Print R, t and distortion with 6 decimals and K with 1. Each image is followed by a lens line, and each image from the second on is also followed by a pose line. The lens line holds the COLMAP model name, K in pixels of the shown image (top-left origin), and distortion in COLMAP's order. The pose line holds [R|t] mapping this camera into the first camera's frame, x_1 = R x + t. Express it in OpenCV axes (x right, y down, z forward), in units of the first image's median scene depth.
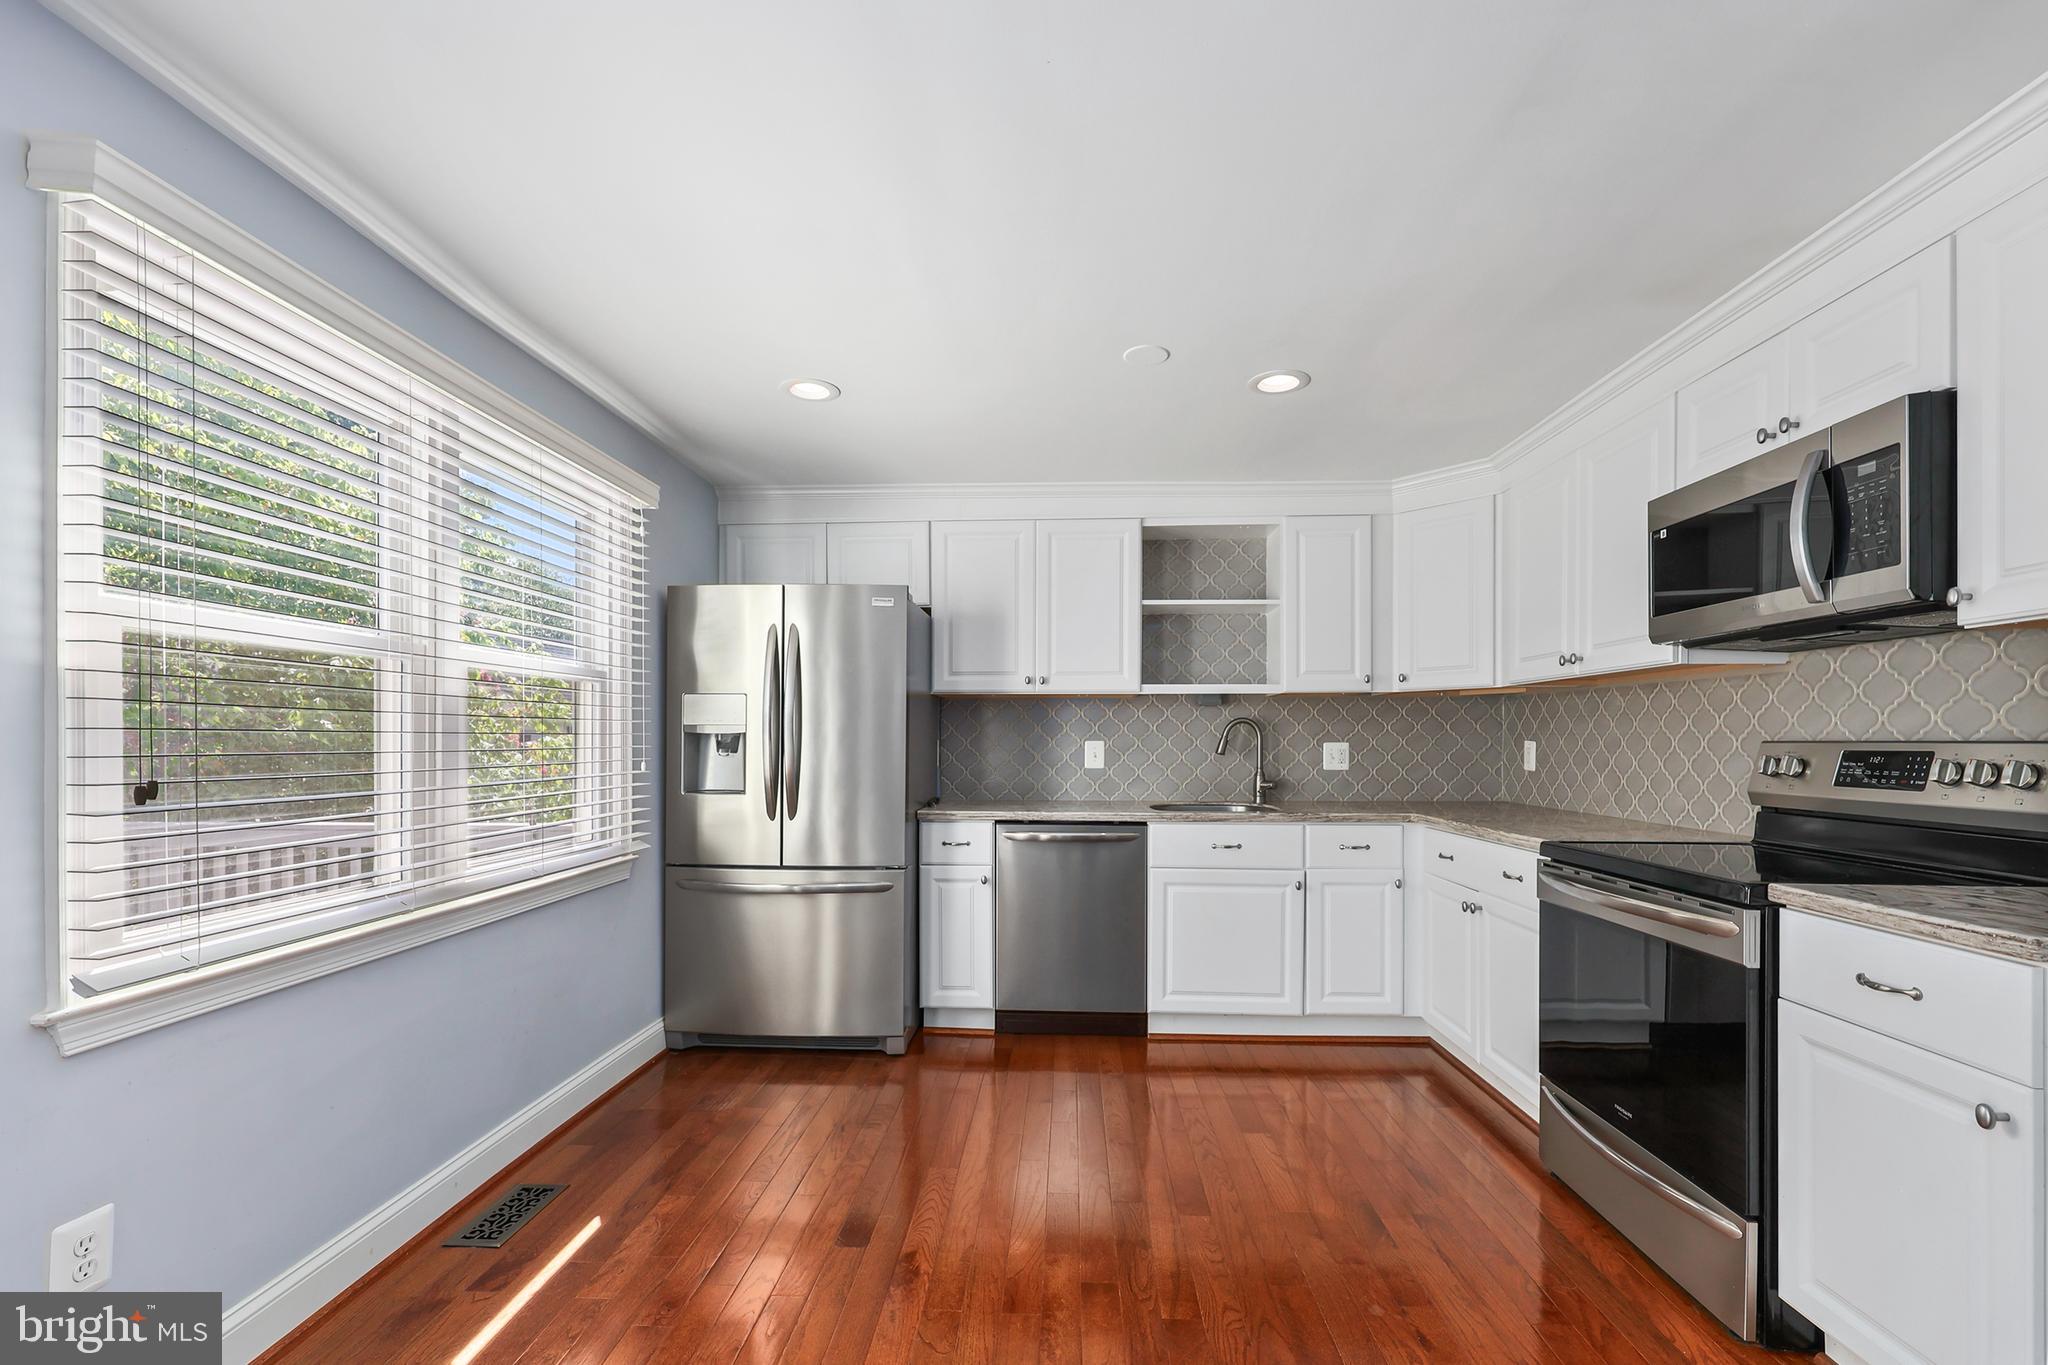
lens RADIAL K [[879.5, 0, 1025.7], [0, 879.5, 744.5], [0, 0, 1]] dist [0.000787, -0.000010]
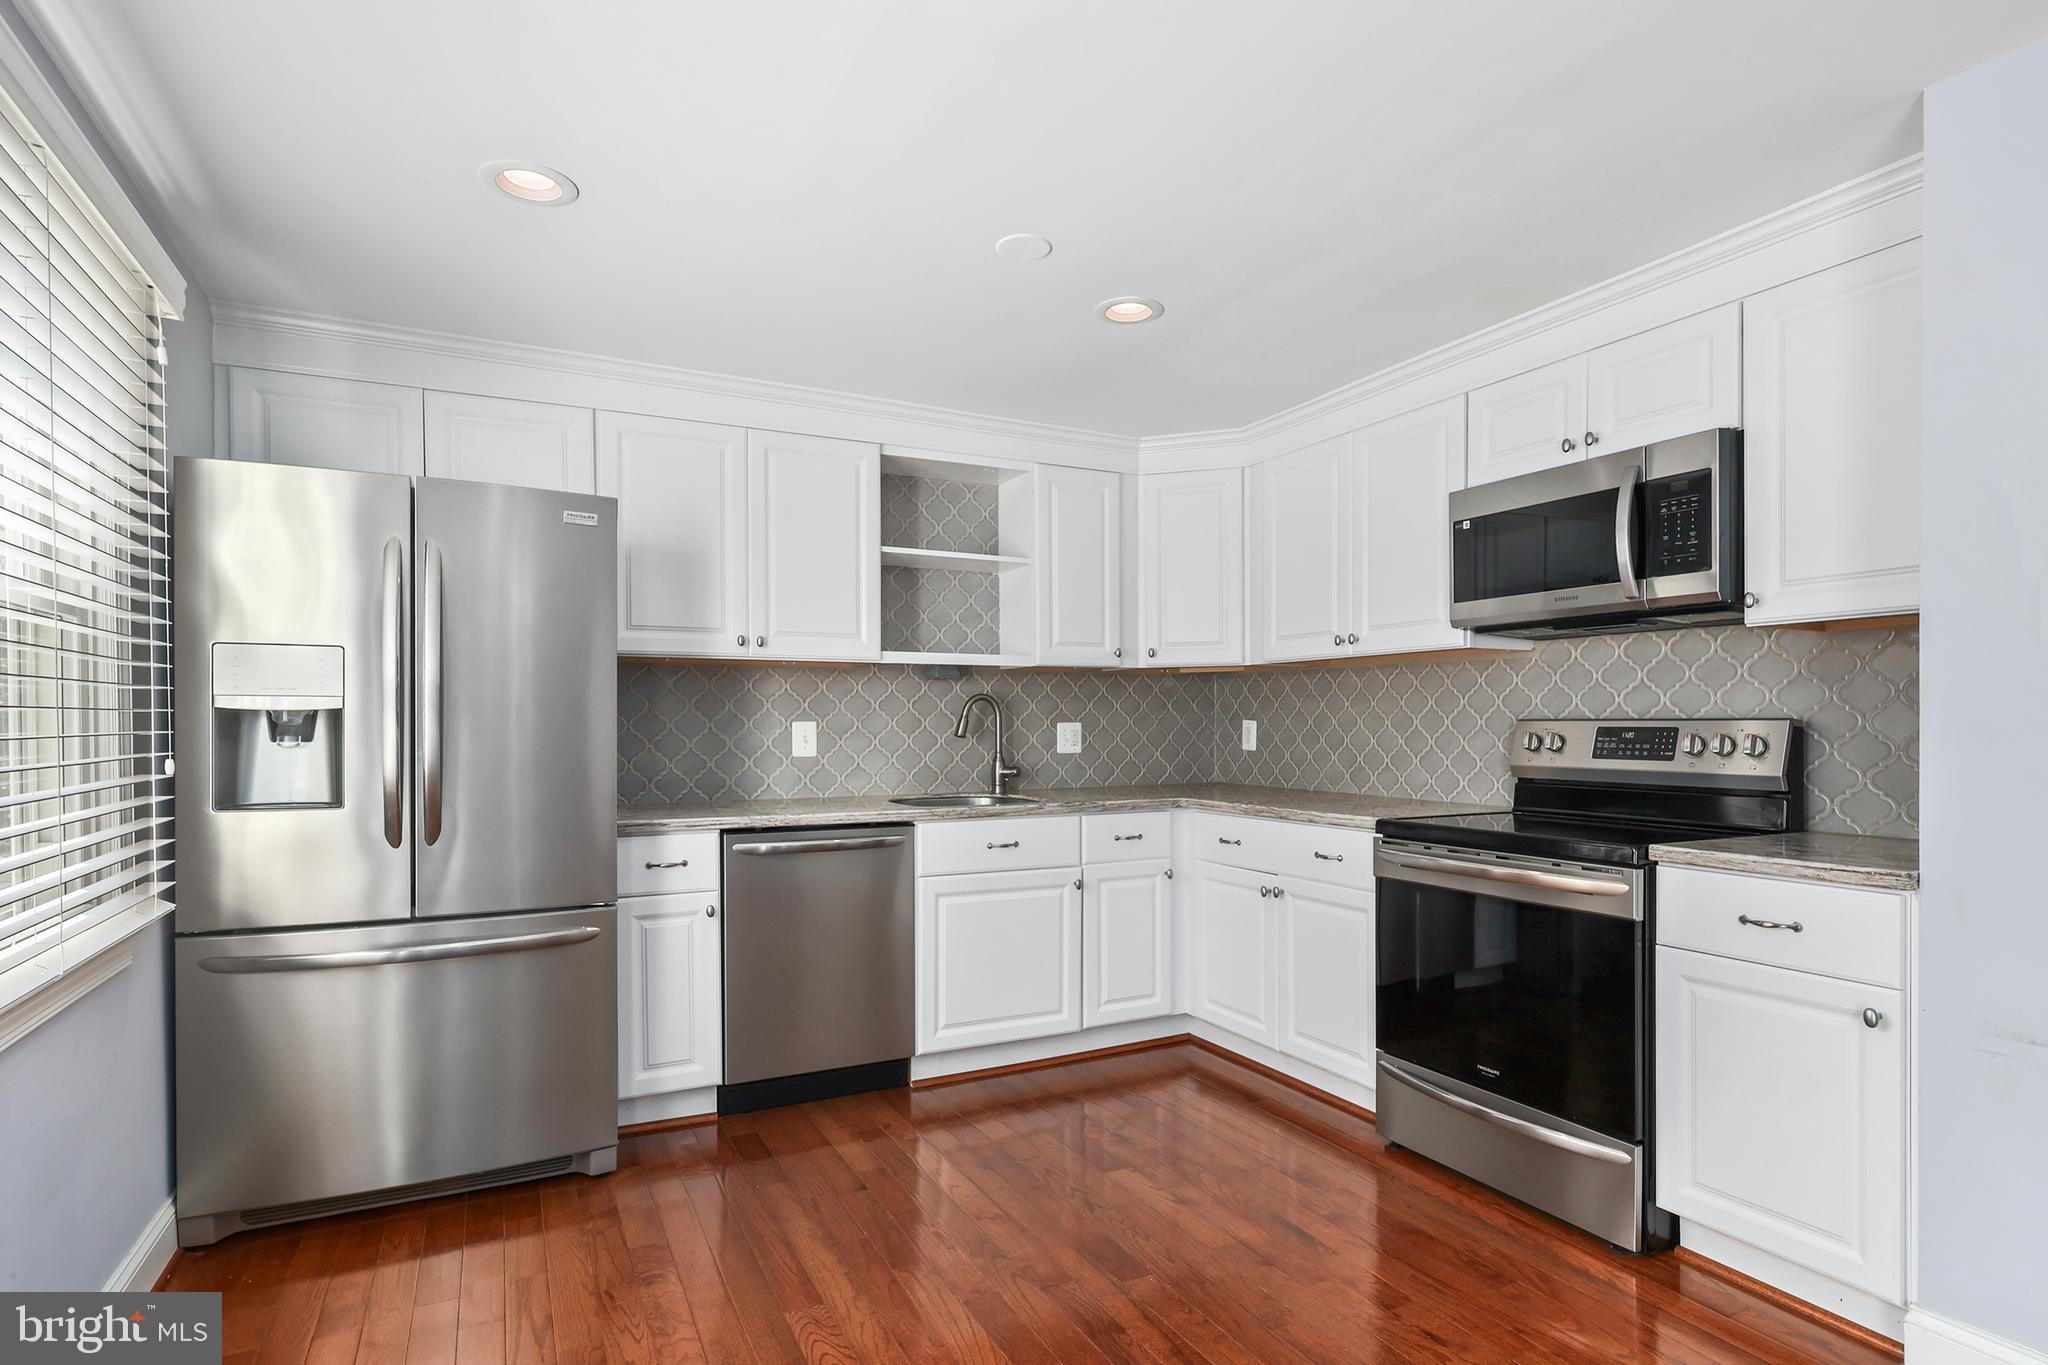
lens RADIAL K [[1047.6, 0, 1024.3], [0, 1047.6, 734.2], [0, 0, 1]] dist [0.001243, 0.000686]
pose [[0.867300, -0.008627, 0.497710, -0.257927], [0.004974, 0.999950, 0.008664, 0.000062], [-0.497760, -0.005039, 0.867300, 0.114631]]
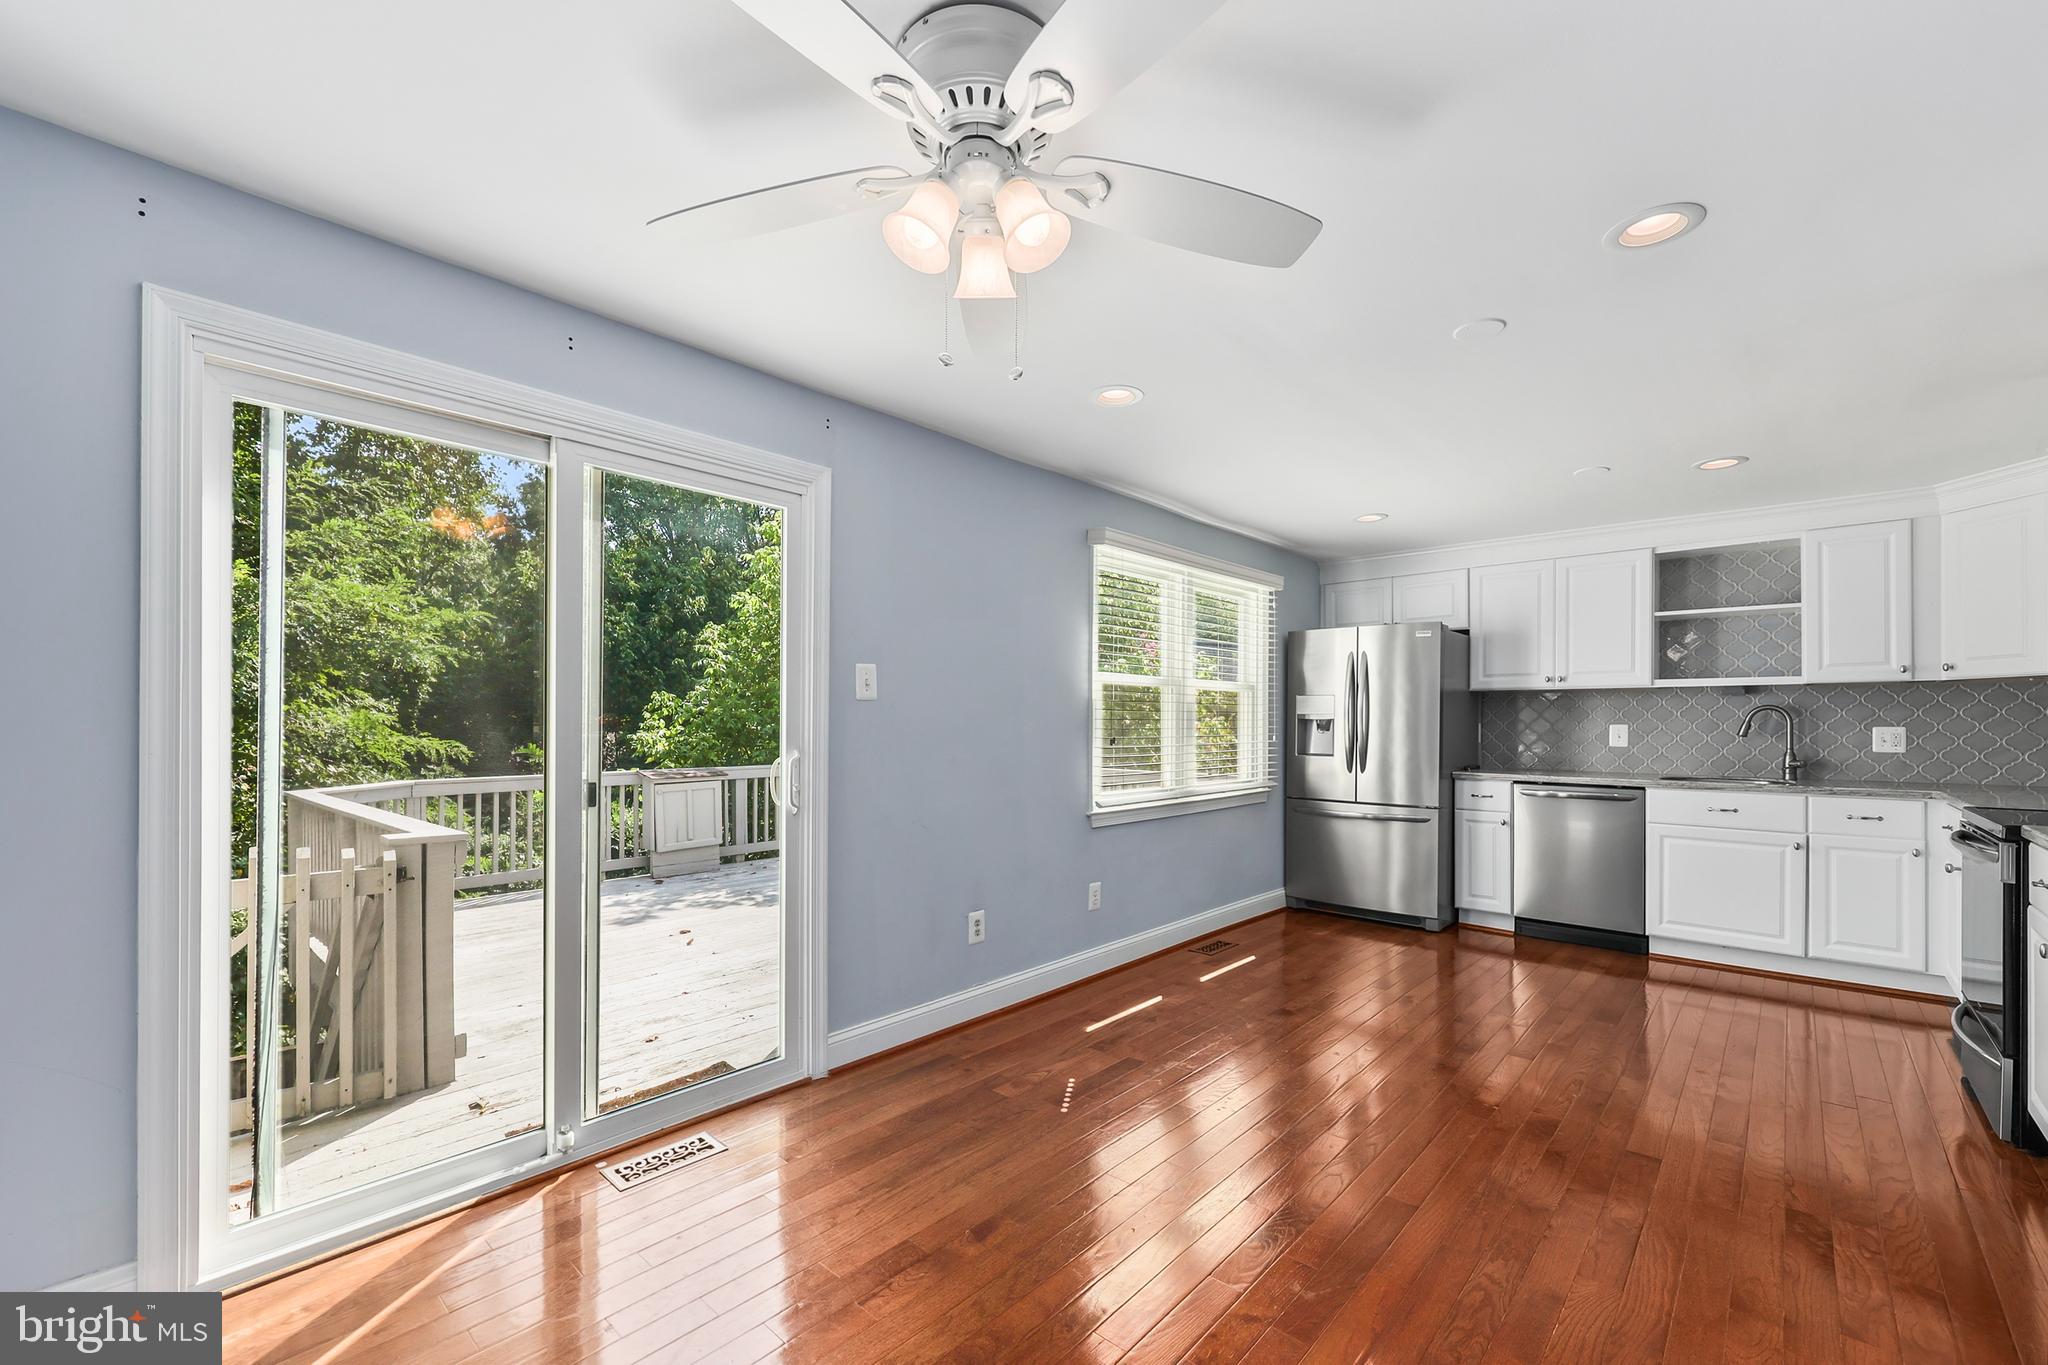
lens RADIAL K [[843.3, 0, 1034.9], [0, 843.3, 720.9], [0, 0, 1]] dist [-0.000414, -0.000125]
pose [[0.776198, 0.000392, -0.630489, 0.227120], [-0.005019, 0.999972, -0.005558, 0.001773], [0.630469, 0.007479, 0.776178, -0.540081]]
